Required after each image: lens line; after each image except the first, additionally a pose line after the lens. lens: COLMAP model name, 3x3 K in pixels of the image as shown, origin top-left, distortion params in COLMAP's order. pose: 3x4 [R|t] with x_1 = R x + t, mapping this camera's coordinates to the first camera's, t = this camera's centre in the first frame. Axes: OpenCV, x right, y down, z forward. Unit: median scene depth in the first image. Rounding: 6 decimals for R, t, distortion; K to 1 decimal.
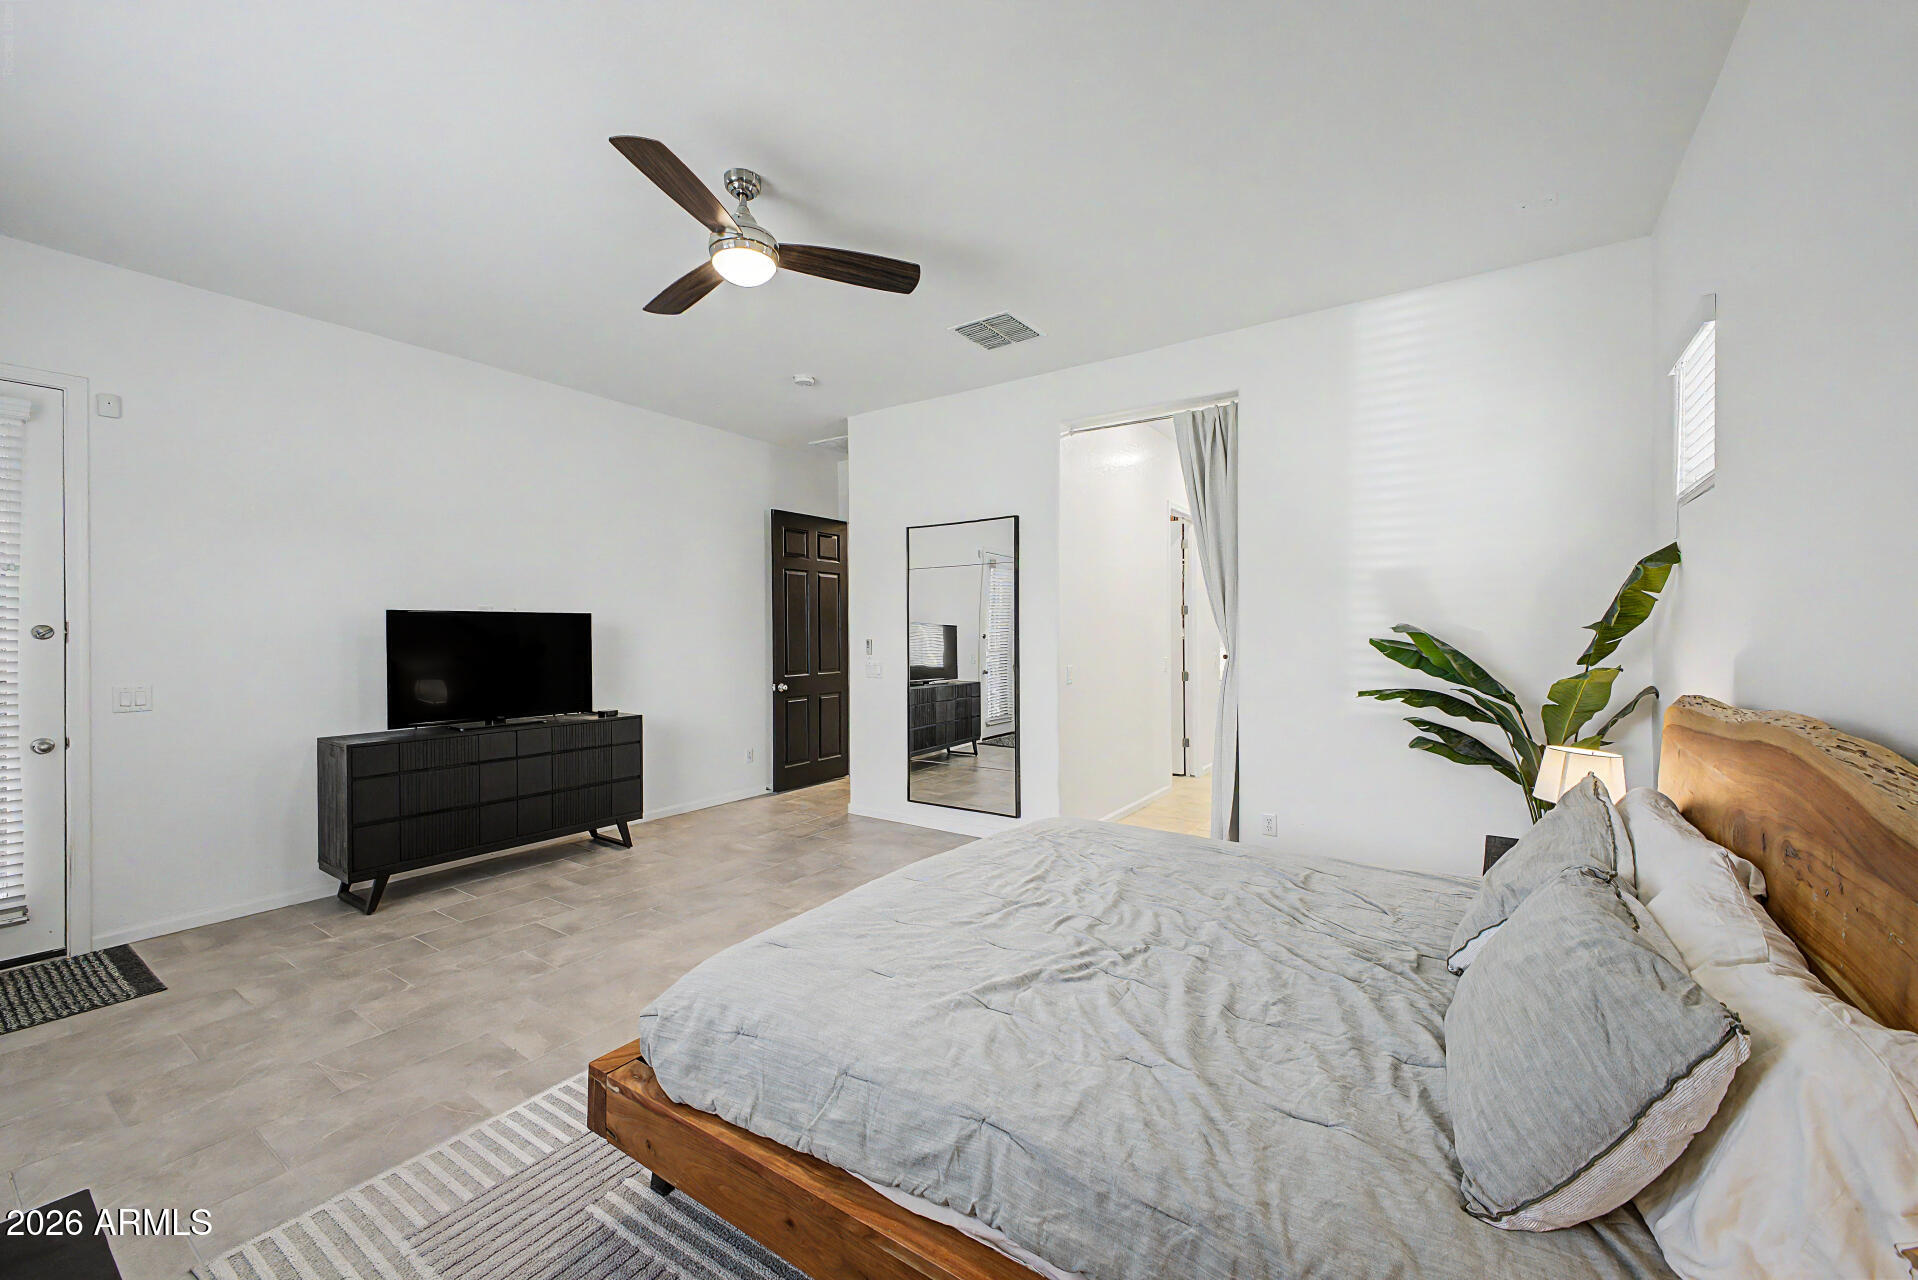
lens RADIAL K [[754.7, 0, 961.5], [0, 754.7, 630.9], [0, 0, 1]] dist [0.003462, 0.000095]
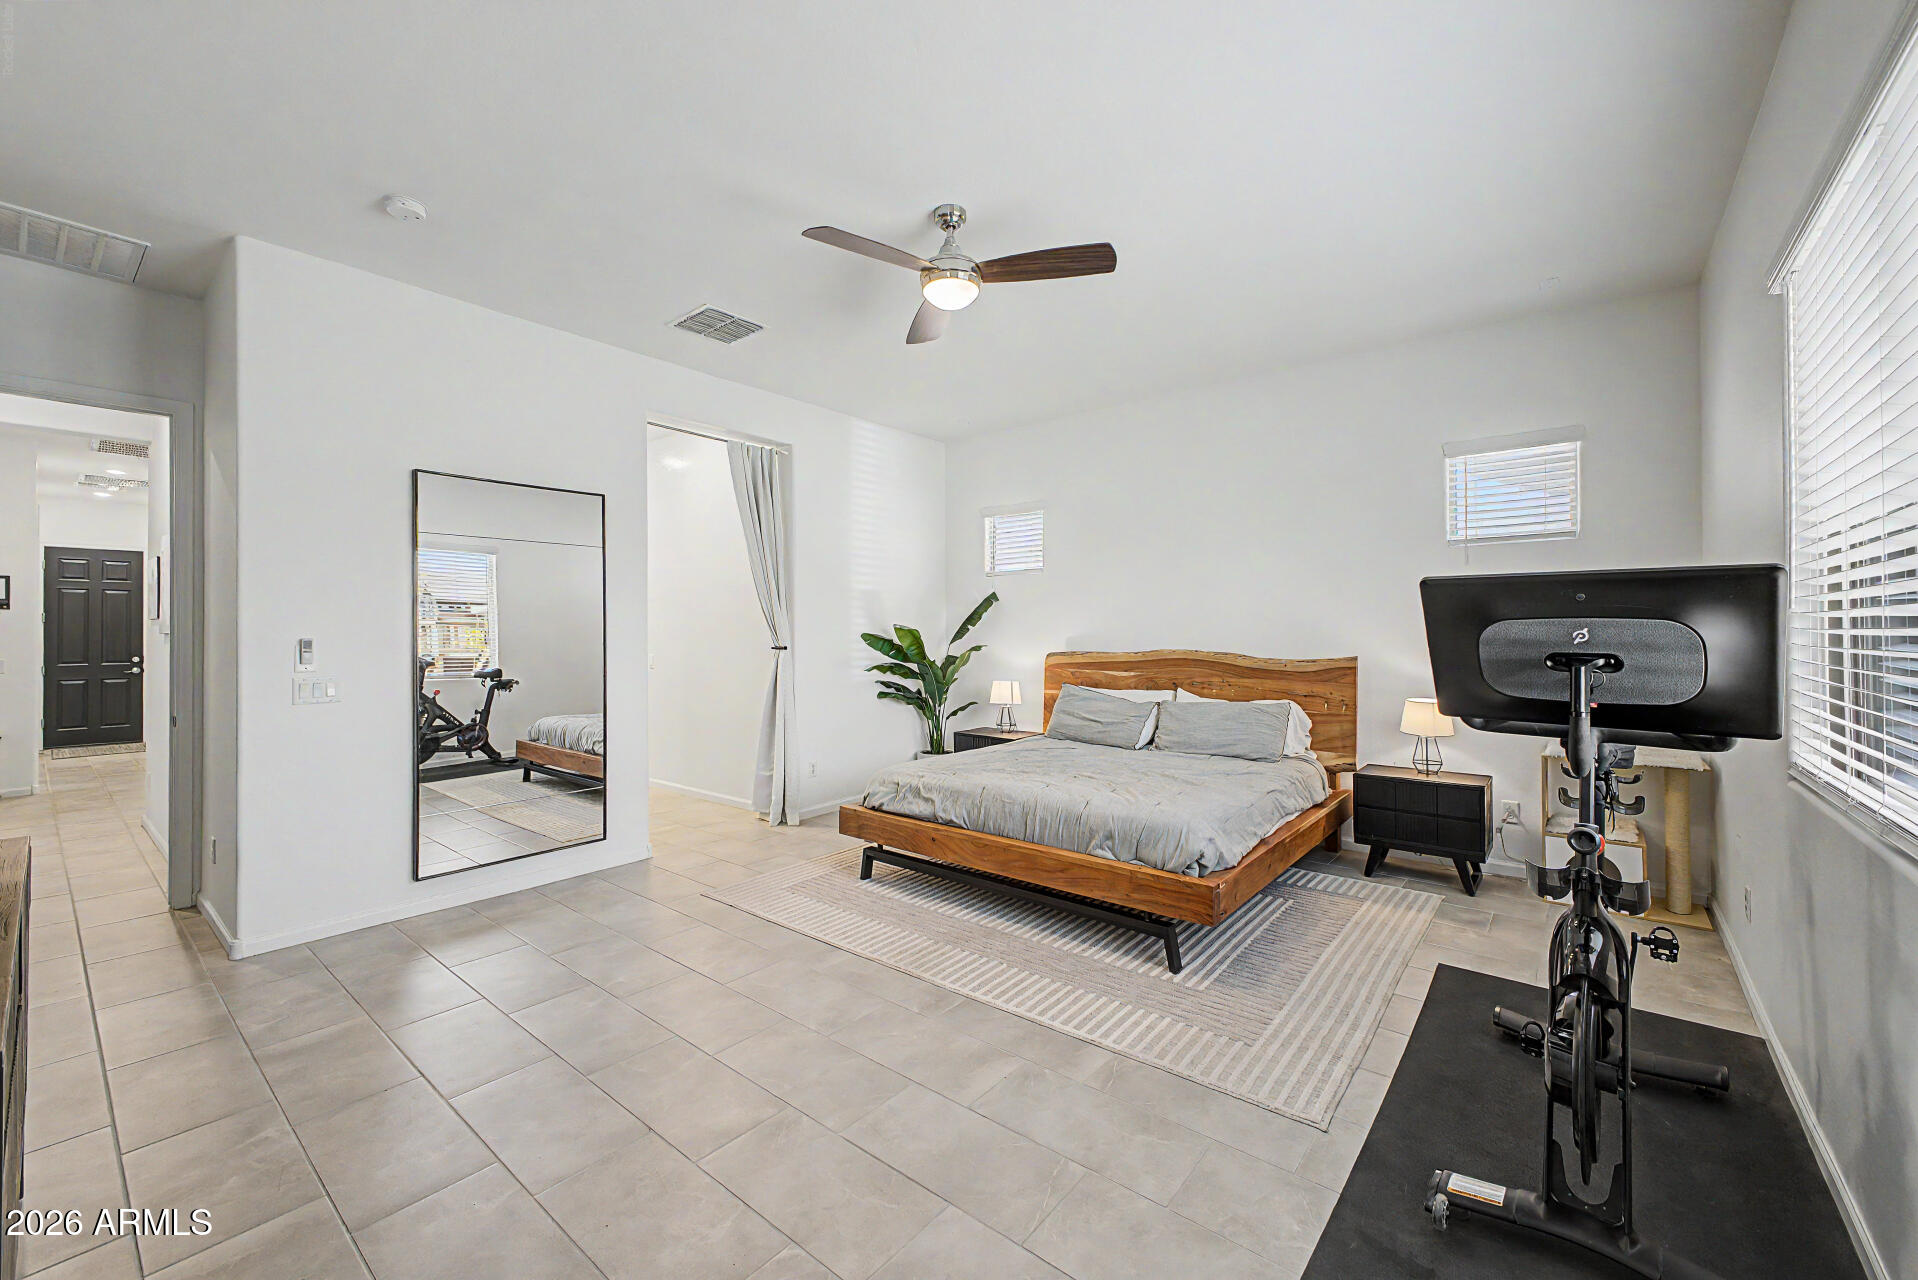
lens RADIAL K [[754.7, 0, 961.5], [0, 754.7, 630.9], [0, 0, 1]] dist [0.003462, 0.000095]
pose [[0.086521, -0.000620, 0.996250, -1.069730], [-0.006230, 0.999980, 0.001164, 0.002344], [-0.996231, -0.006307, 0.086515, 0.688369]]
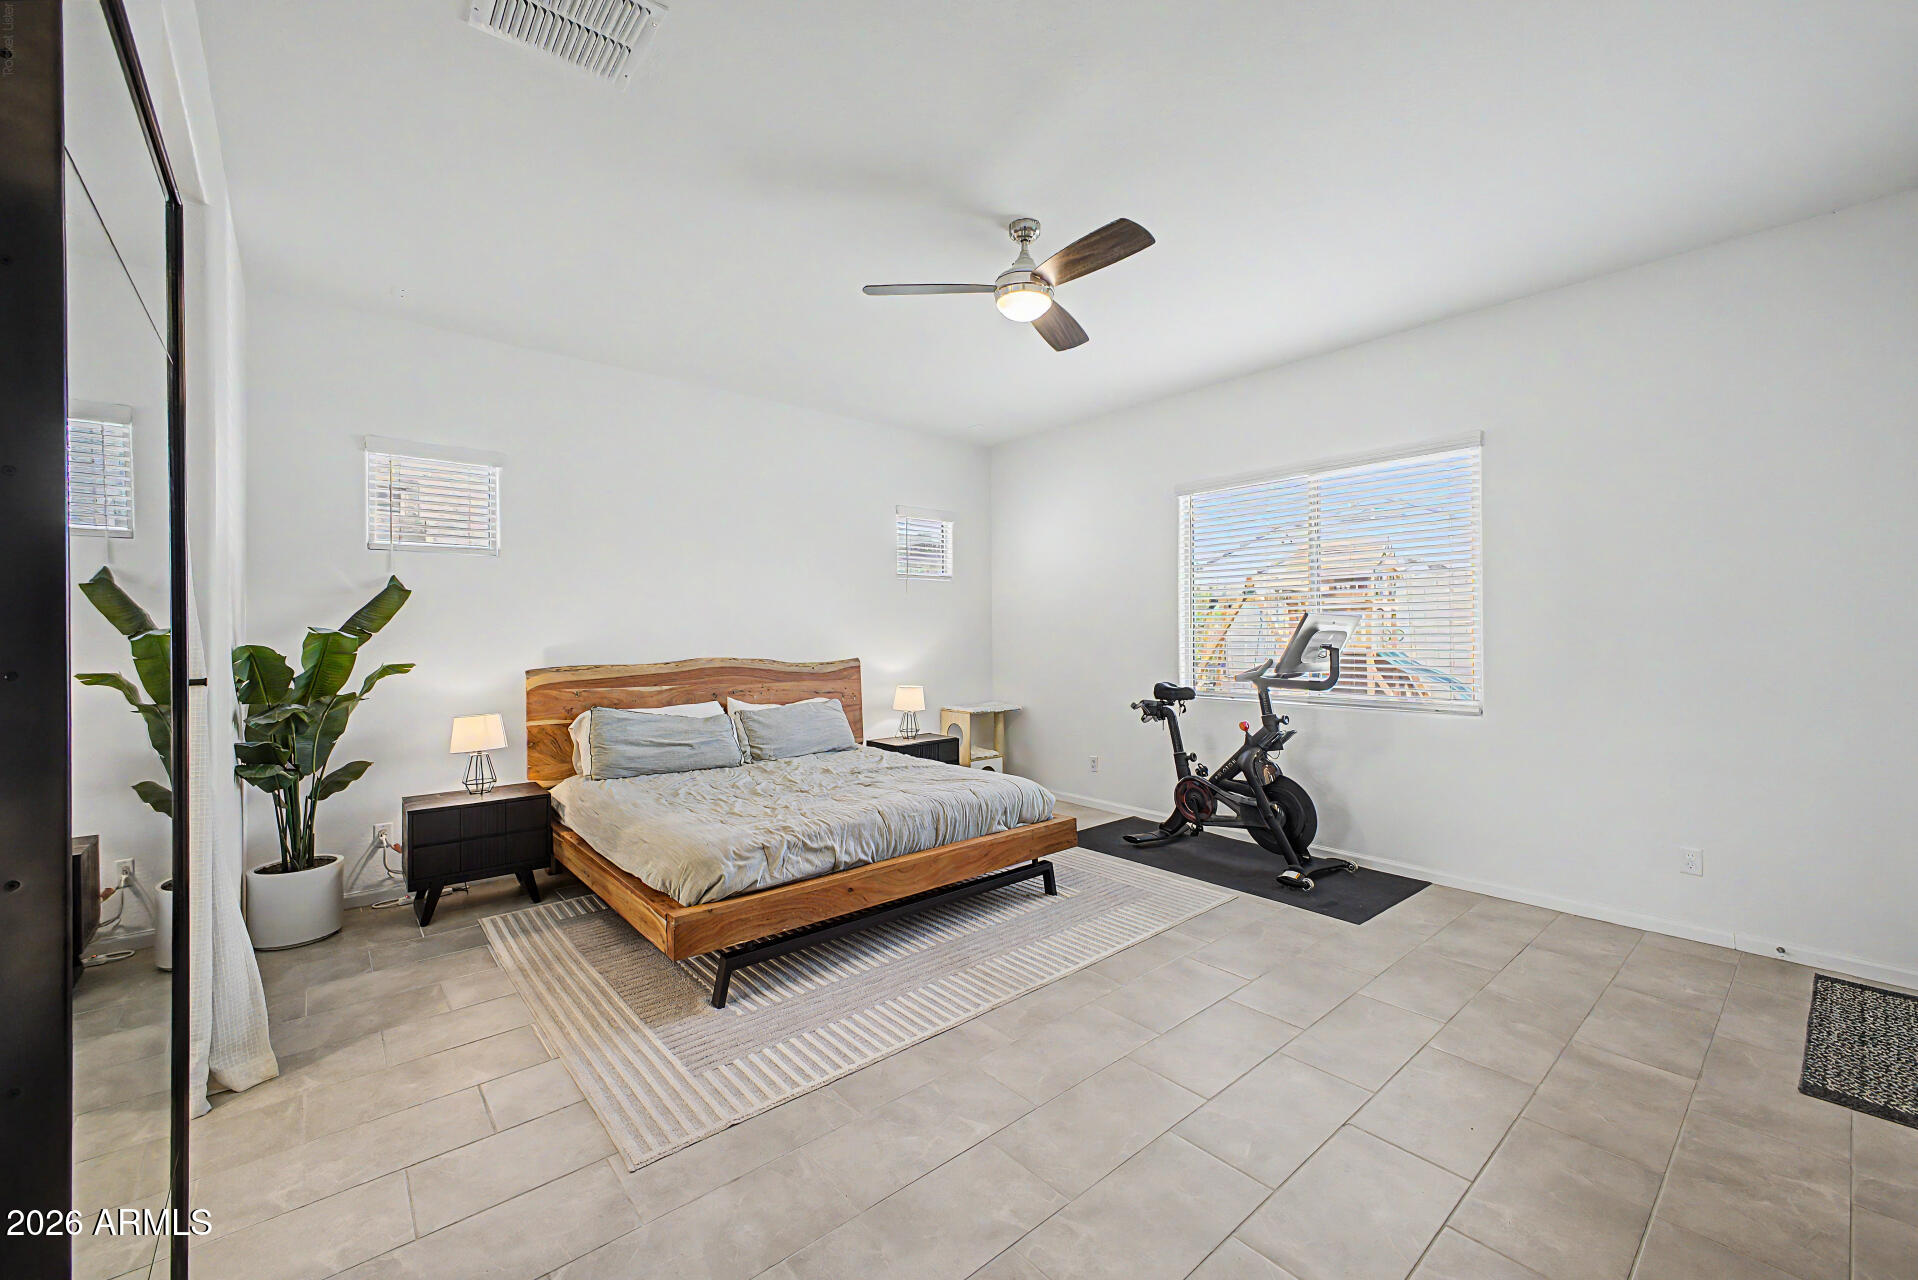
lens RADIAL K [[769.5, 0, 991.1], [0, 769.5, 642.0], [0, 0, 1]] dist [0.021995, 0.000142]
pose [[-0.969026, 0.010994, 0.246714, -0.394146], [0.010682, 0.999940, -0.002603, 0.018169], [-0.246727, 0.000113, -0.969085, 1.629702]]
